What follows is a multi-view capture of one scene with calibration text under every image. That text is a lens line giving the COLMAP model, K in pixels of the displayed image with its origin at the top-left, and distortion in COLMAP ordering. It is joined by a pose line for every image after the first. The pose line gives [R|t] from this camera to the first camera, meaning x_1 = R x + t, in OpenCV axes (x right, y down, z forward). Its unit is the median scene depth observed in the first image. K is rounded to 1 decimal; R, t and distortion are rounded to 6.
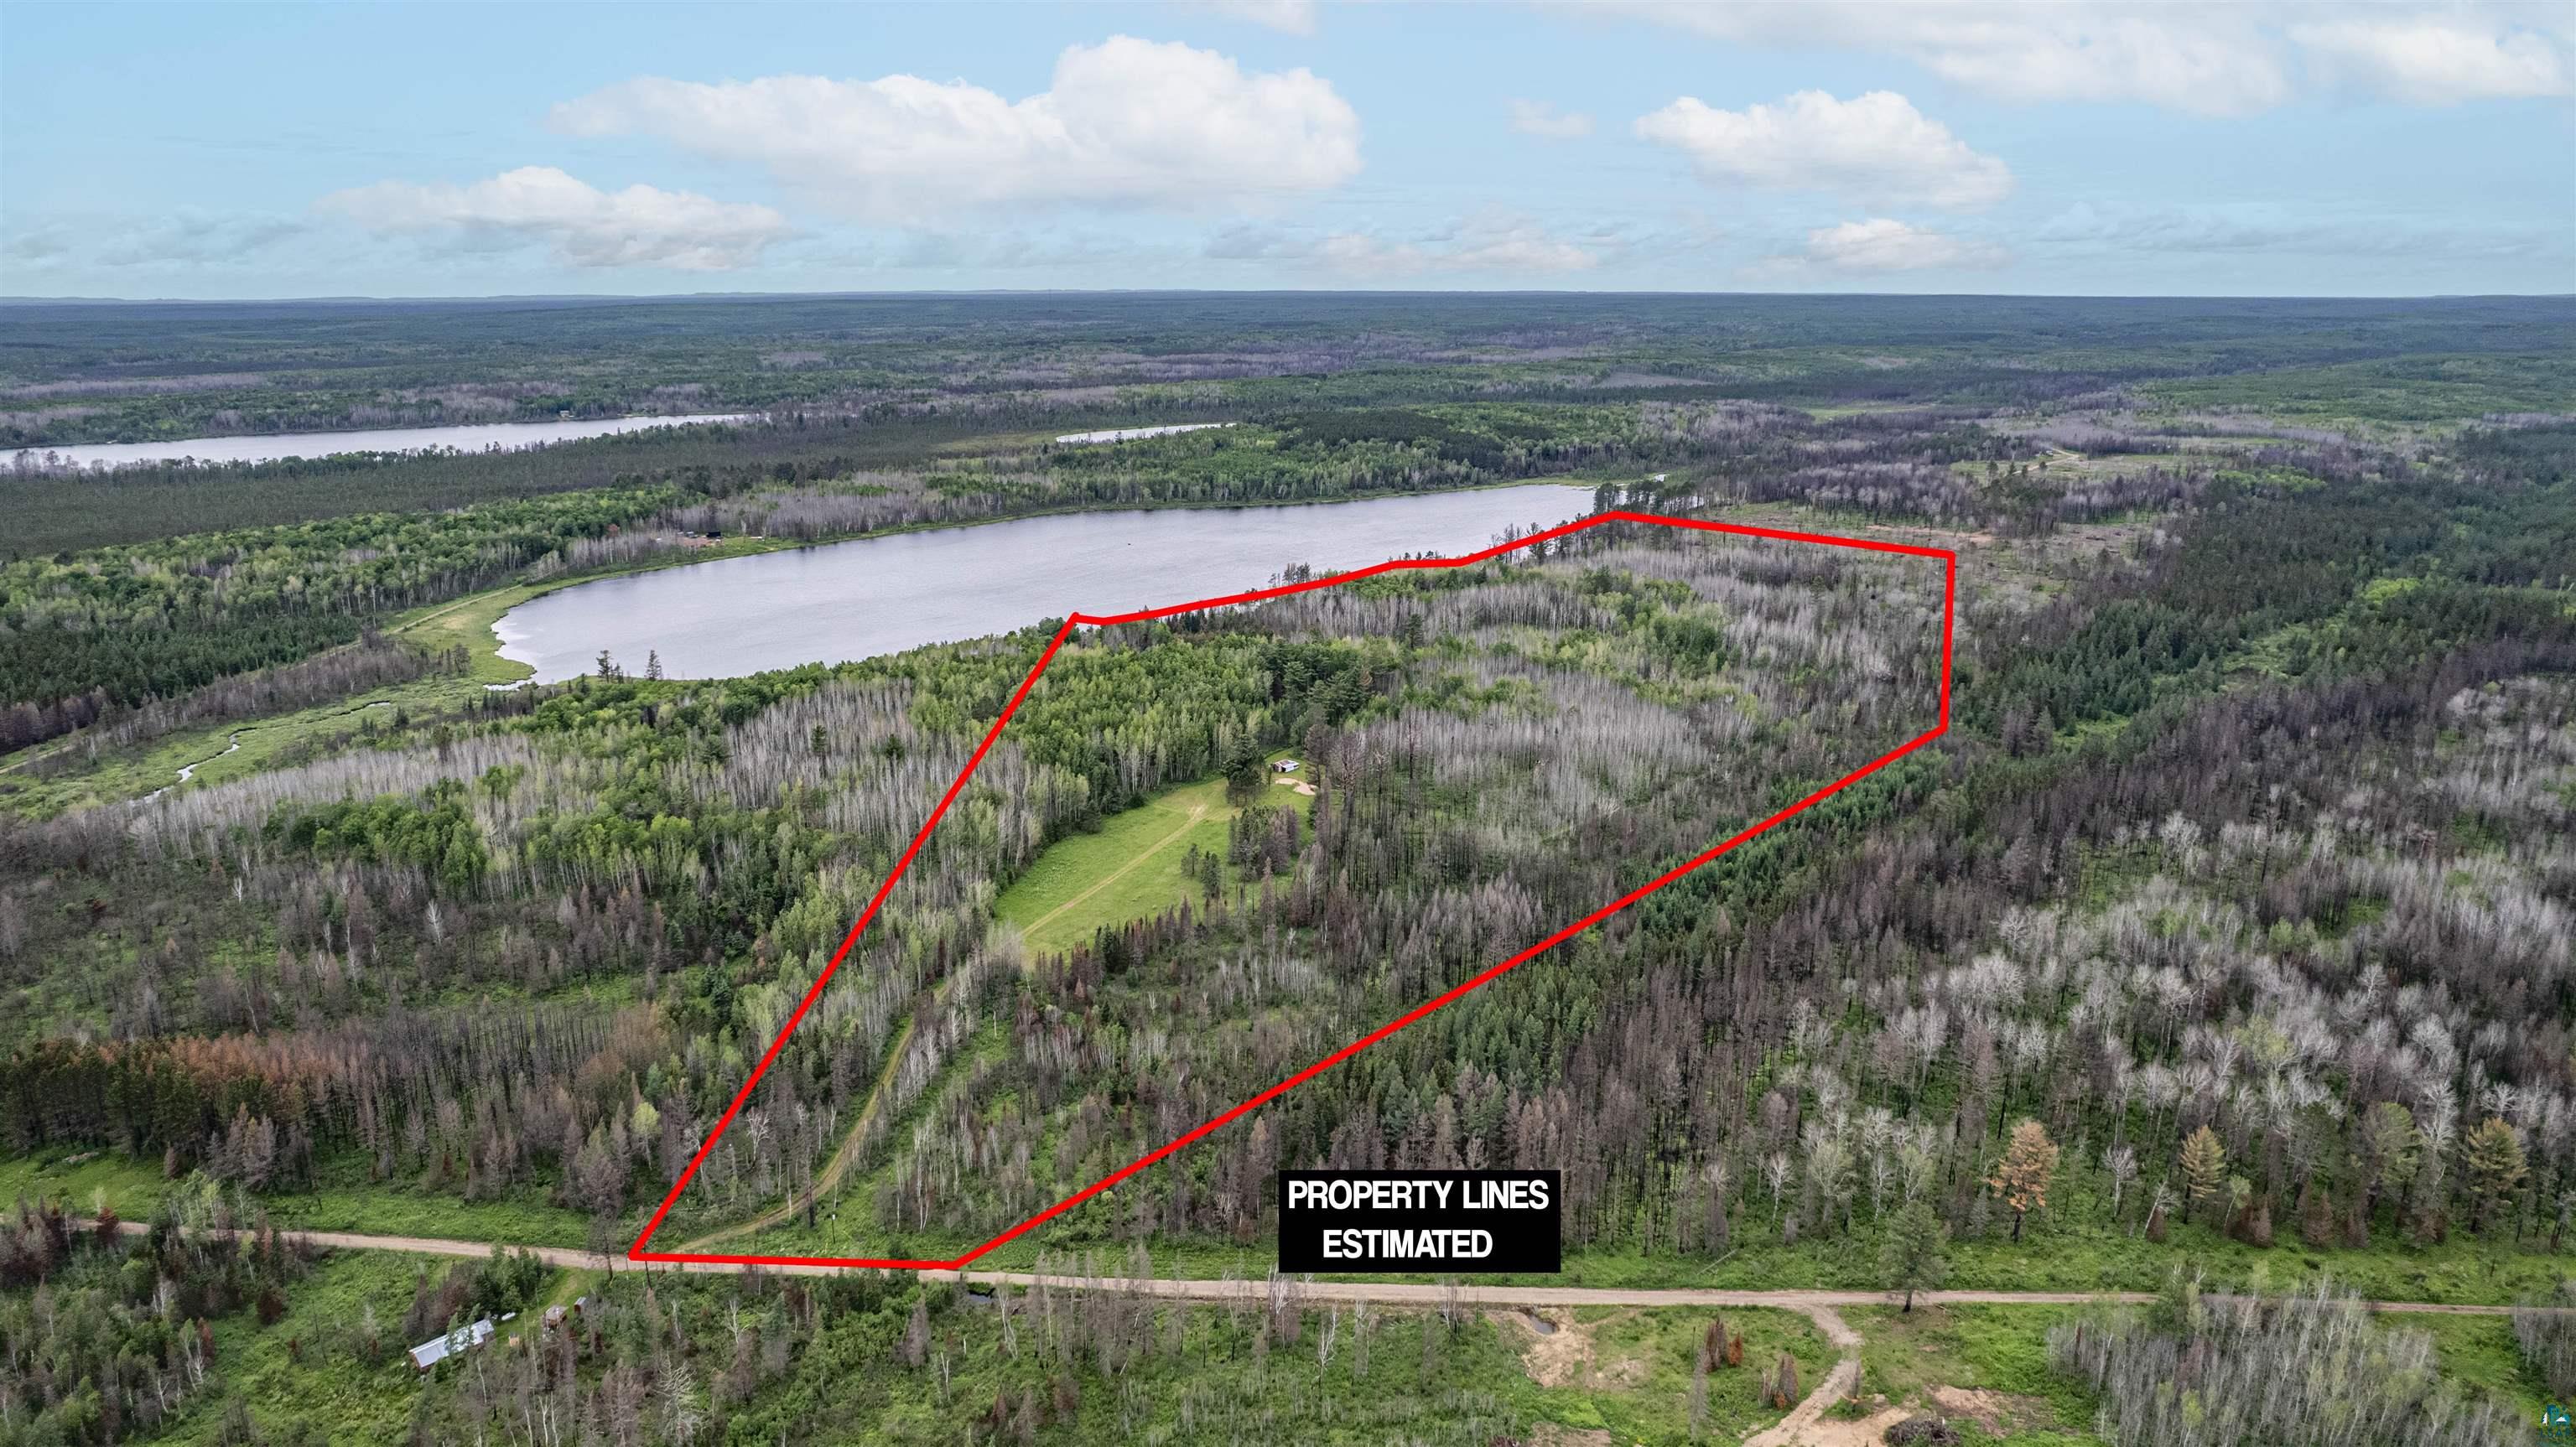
lens RADIAL K [[1649.4, 0, 1288.0], [0, 1649.4, 723.5], [0, 0, 1]] dist [-0.080877, 0.079791]
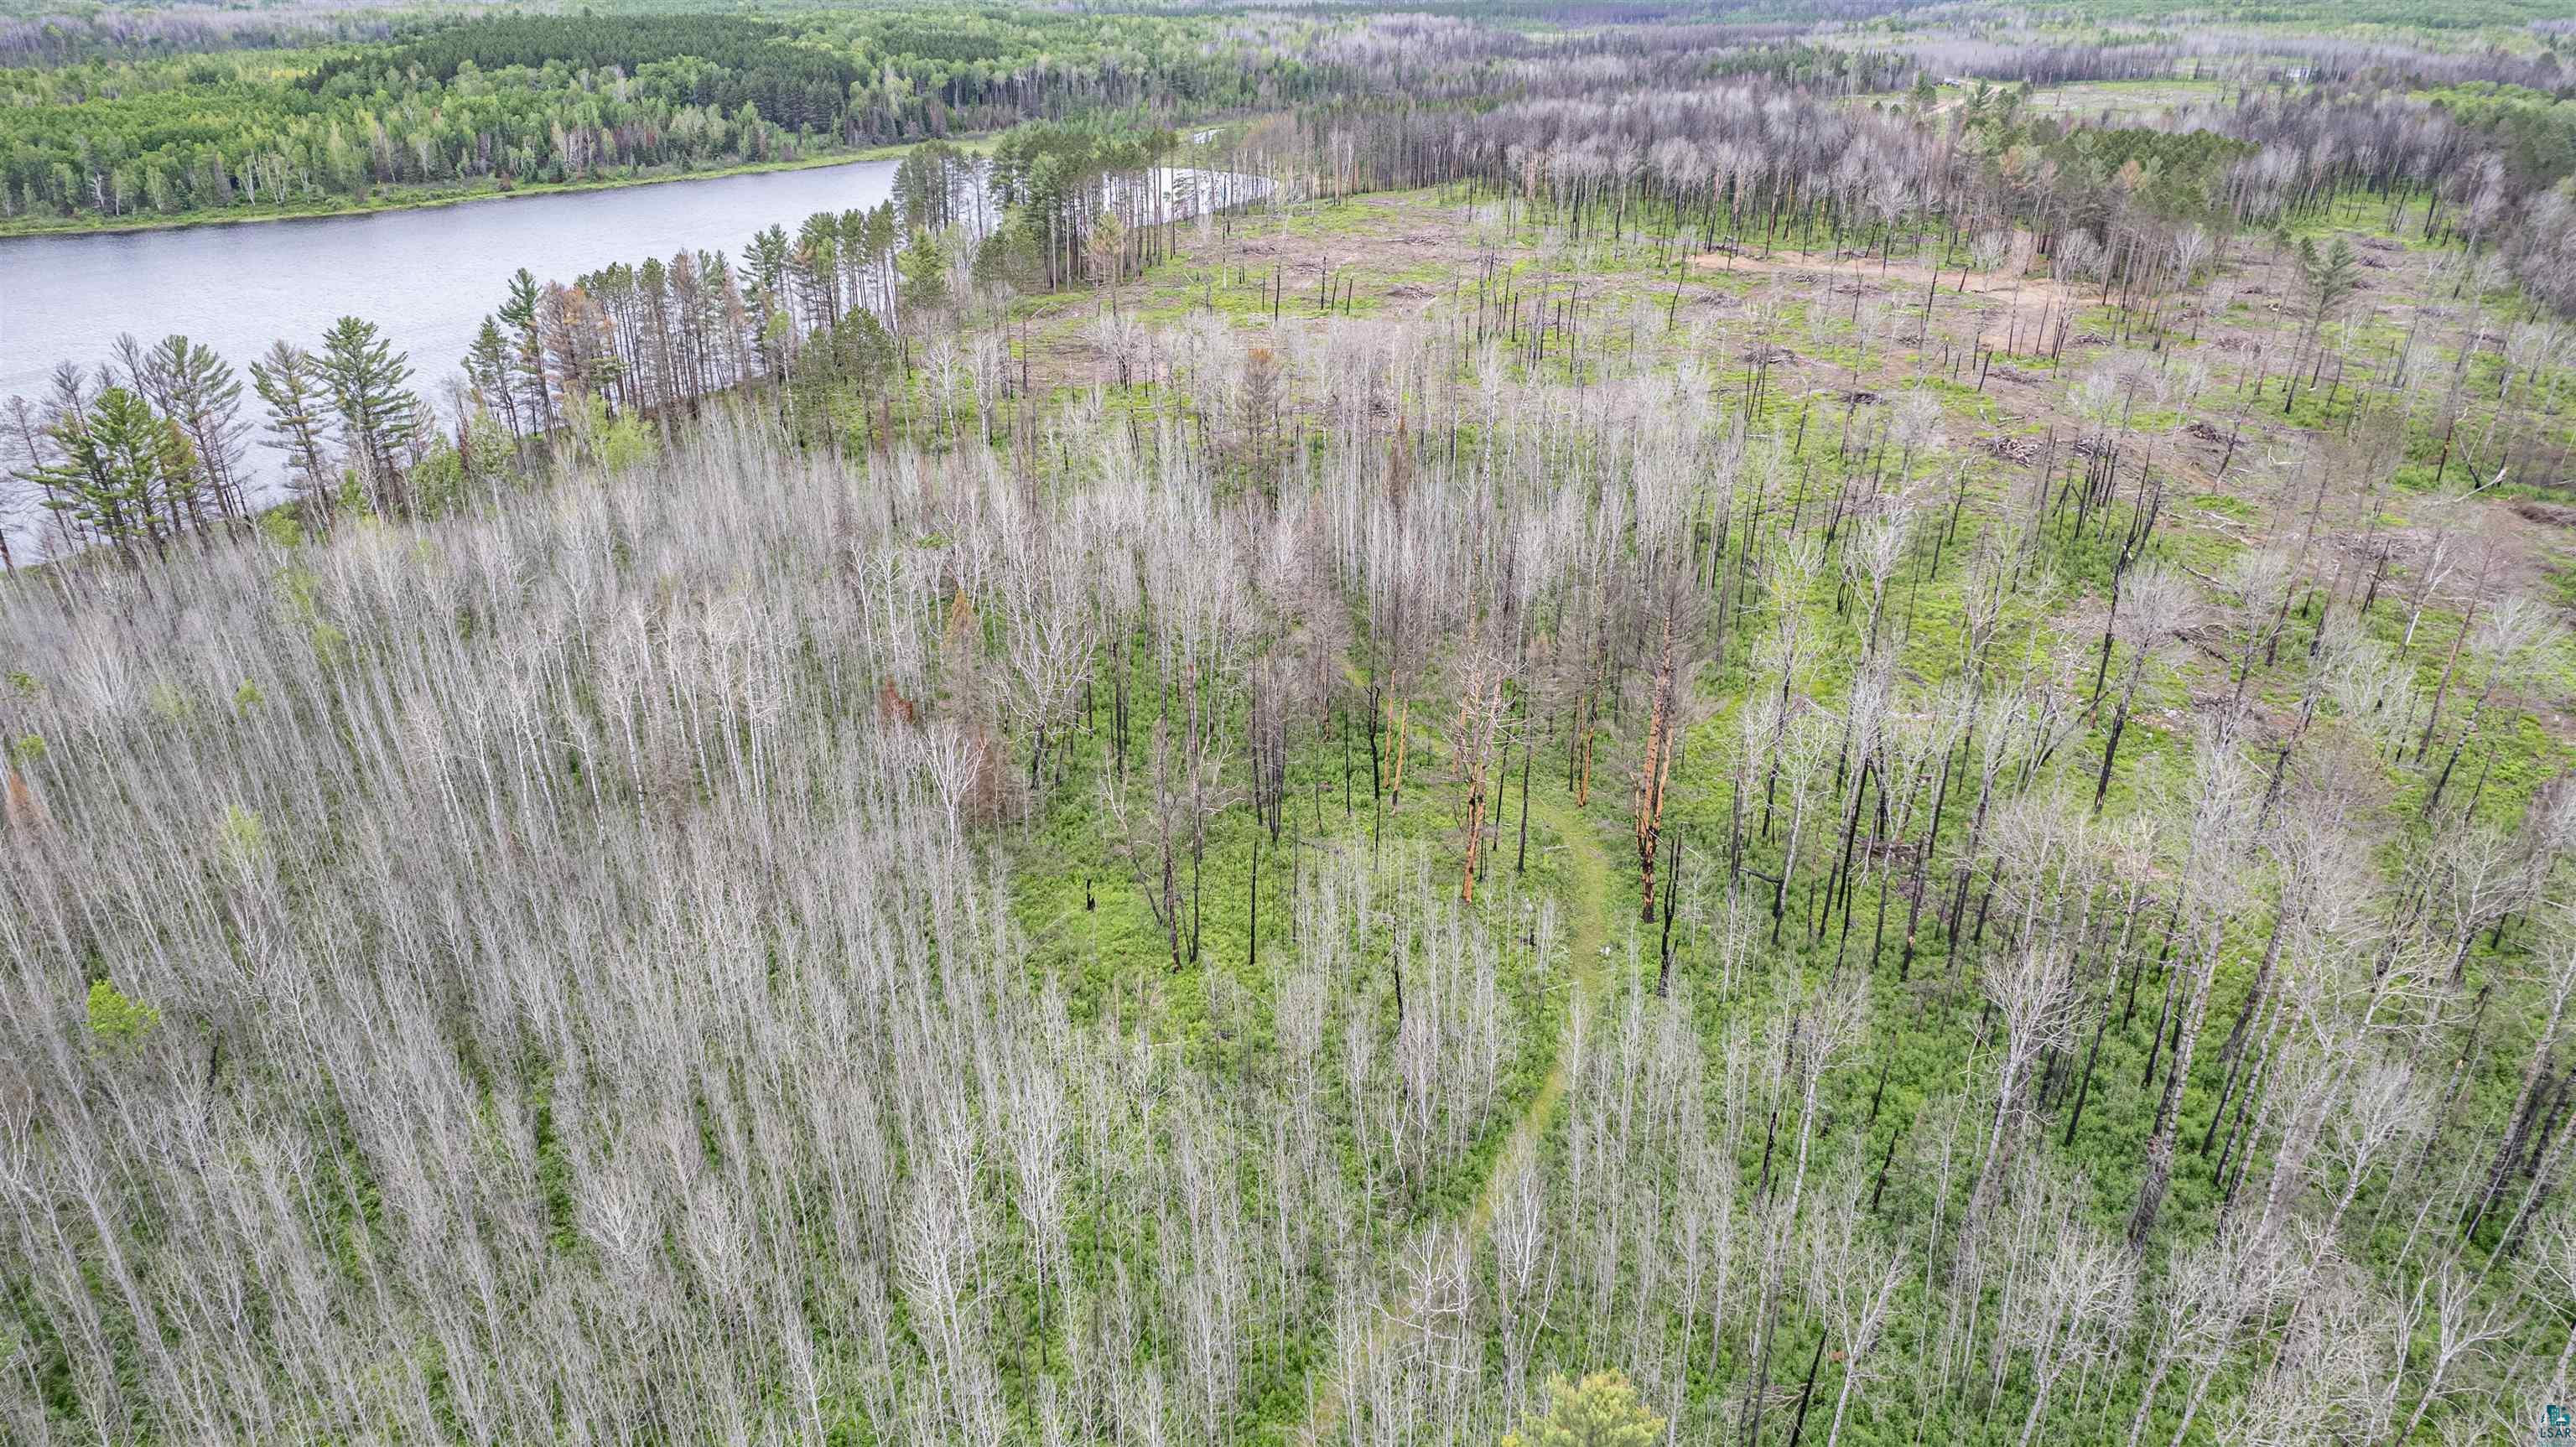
lens RADIAL K [[1649.4, 0, 1288.0], [0, 1649.4, 723.5], [0, 0, 1]] dist [-0.080877, 0.079791]
pose [[0.985903, -0.069702, 0.152109, 0.176471], [0.041042, 0.982068, 0.184005, -0.074773], [-0.162207, -0.175168, 0.971084, 0.547143]]
